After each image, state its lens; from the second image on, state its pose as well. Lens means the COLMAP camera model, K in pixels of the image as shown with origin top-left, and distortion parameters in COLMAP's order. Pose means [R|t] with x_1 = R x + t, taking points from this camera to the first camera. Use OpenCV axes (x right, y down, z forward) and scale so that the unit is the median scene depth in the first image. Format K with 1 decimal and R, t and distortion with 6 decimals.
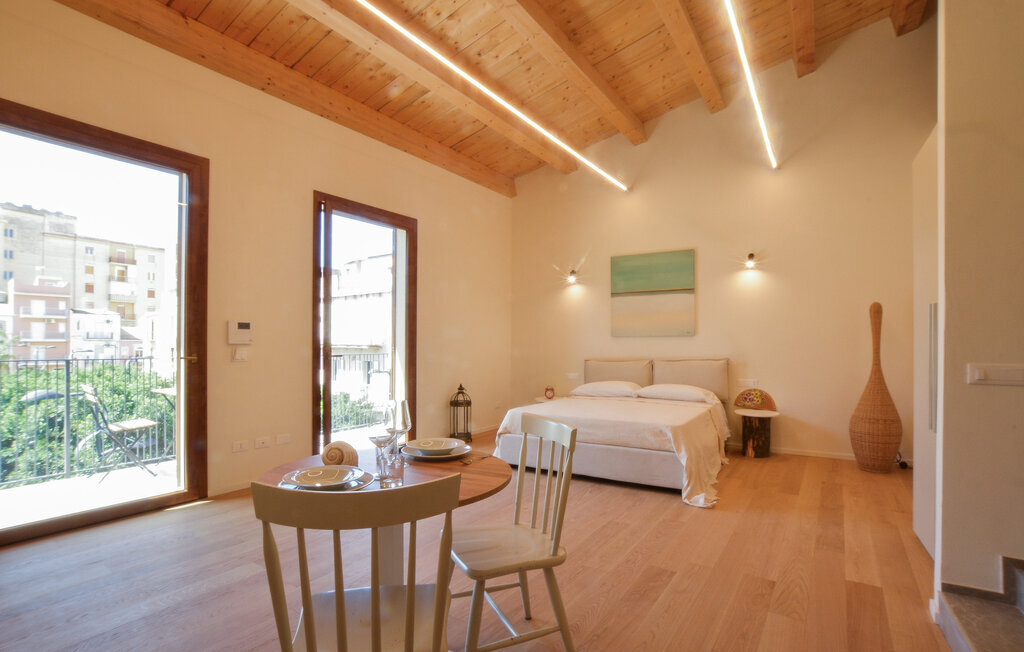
lens RADIAL K [[473.6, 0, 516.2], [0, 473.6, 353.4], [0, 0, 1]] dist [-0.026753, 0.004077]
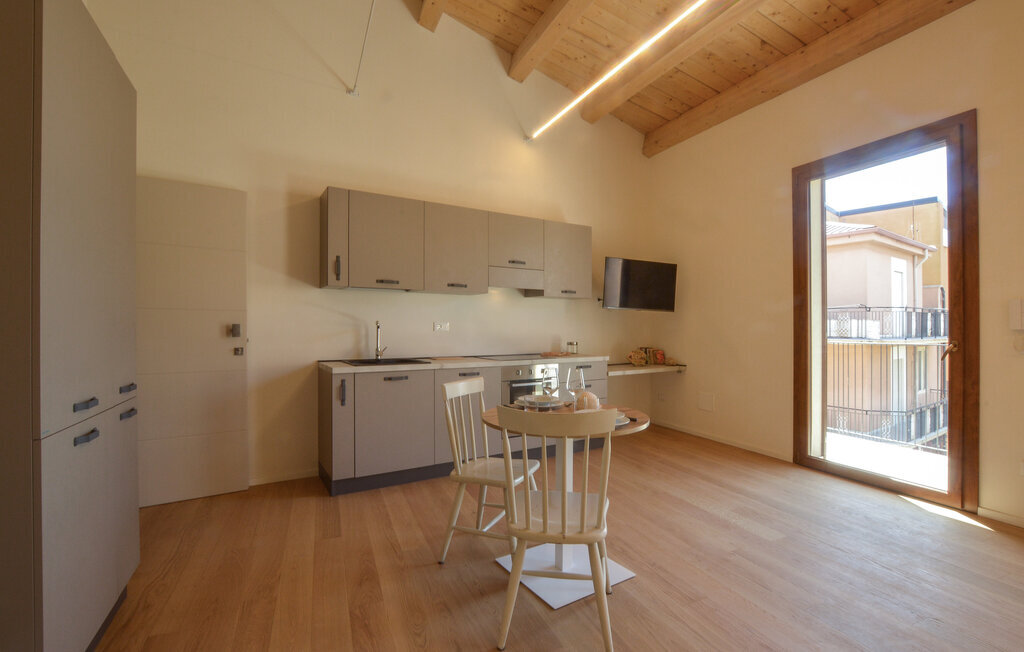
lens RADIAL K [[473.6, 0, 538.3], [0, 473.6, 311.4], [0, 0, 1]] dist [-0.026753, 0.004077]
pose [[-0.454154, -0.033238, -0.890303, 0.568710], [-0.022752, 0.999411, -0.025706, -0.016205], [0.890633, 0.008582, -0.454642, 0.850262]]
